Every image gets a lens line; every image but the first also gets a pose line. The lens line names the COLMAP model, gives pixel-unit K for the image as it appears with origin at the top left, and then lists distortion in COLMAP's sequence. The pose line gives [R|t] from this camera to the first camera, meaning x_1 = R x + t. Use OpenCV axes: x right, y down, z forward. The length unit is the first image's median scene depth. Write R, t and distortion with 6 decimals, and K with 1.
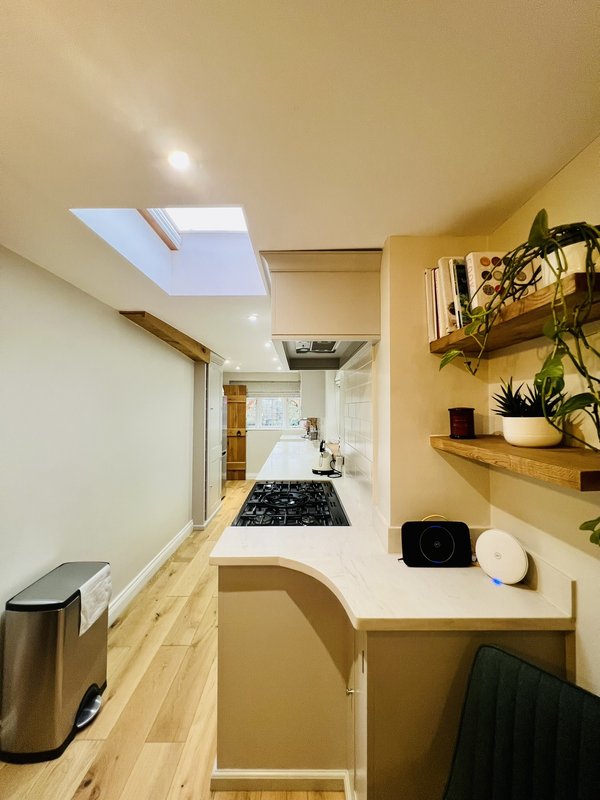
lens RADIAL K [[321.3, 0, 300.0], [0, 321.3, 400.0], [0, 0, 1]] dist [-0.000282, 0.000108]
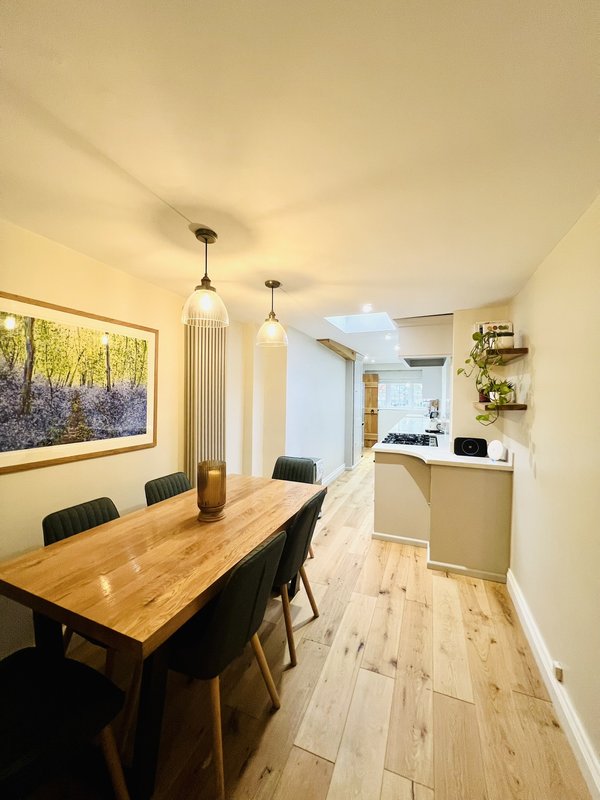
lens RADIAL K [[321.3, 0, 300.0], [0, 321.3, 400.0], [0, 0, 1]] dist [-0.000282, 0.000108]
pose [[0.924700, 0.014409, -0.380424, 0.050482], [0.003093, 0.998966, 0.045355, -0.002010], [0.380684, -0.043116, 0.923700, -0.504617]]
